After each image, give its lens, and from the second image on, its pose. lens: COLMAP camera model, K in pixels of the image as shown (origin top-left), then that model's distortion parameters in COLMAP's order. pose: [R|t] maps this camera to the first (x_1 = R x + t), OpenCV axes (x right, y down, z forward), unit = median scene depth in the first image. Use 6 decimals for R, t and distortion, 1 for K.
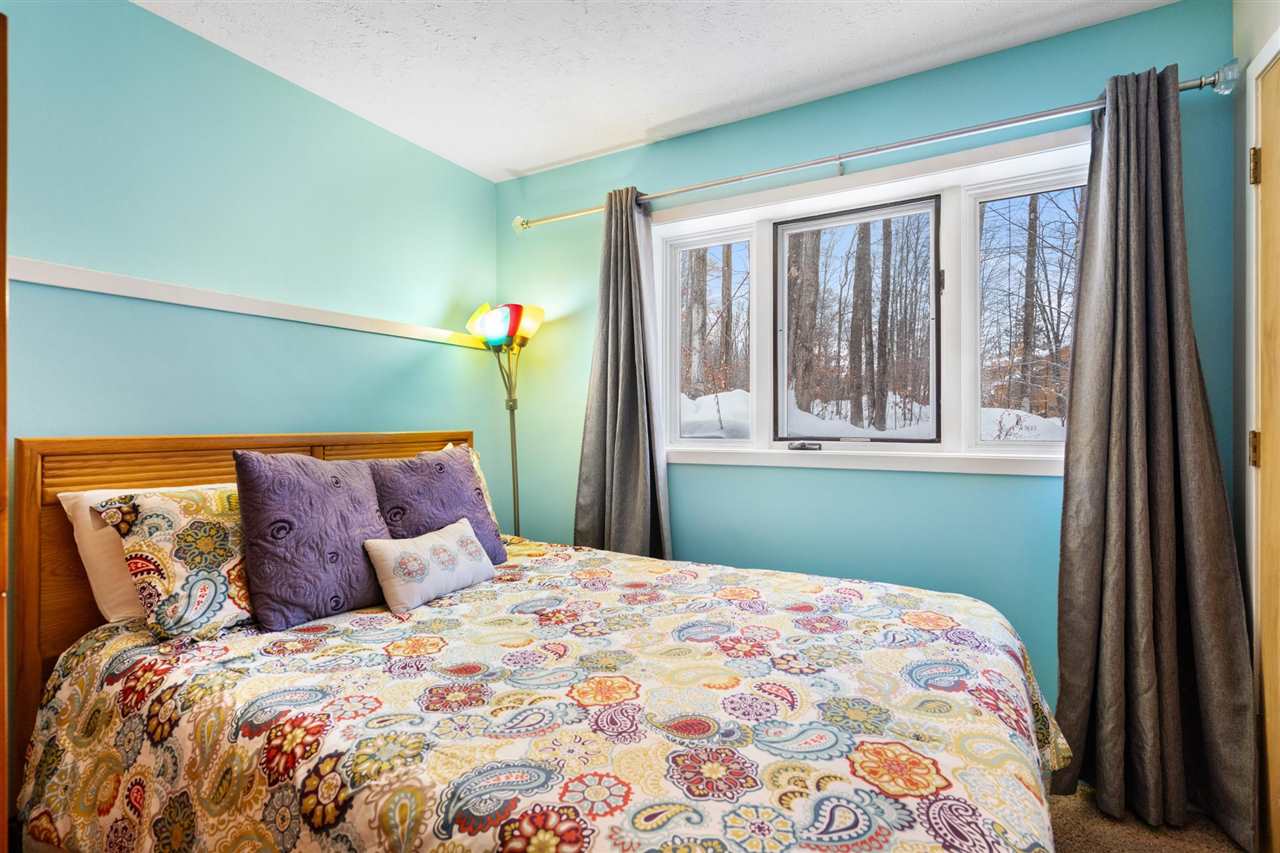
lens RADIAL K [[581.7, 0, 641.6], [0, 581.7, 414.0], [0, 0, 1]] dist [-0.002631, 0.000104]
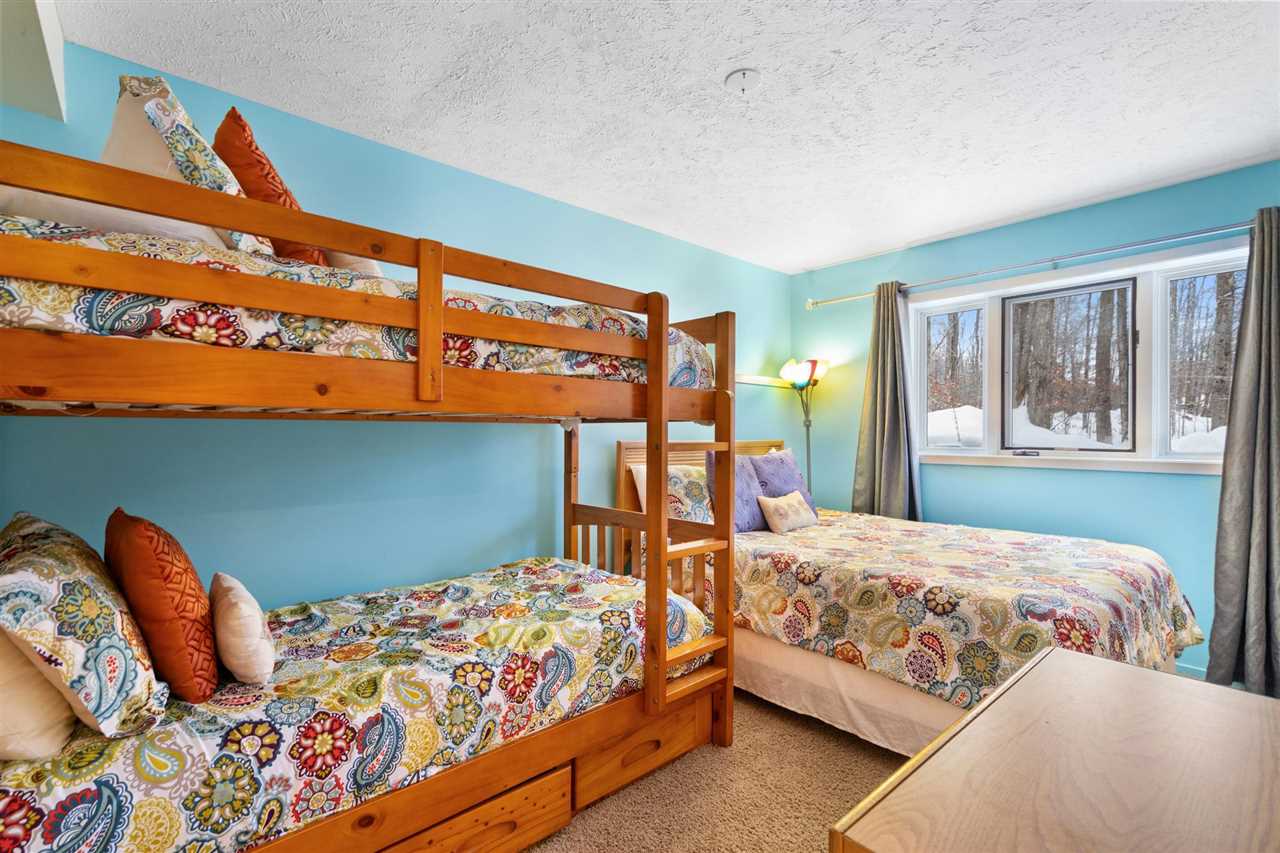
lens RADIAL K [[580.7, 0, 648.9], [0, 580.7, 428.9], [0, 0, 1]] dist [-0.000342, 0.001242]
pose [[0.946482, 0.004146, -0.322731, -0.144241], [-0.002619, 0.999983, 0.005166, -0.010706], [0.322747, -0.004044, 0.946477, -0.687898]]
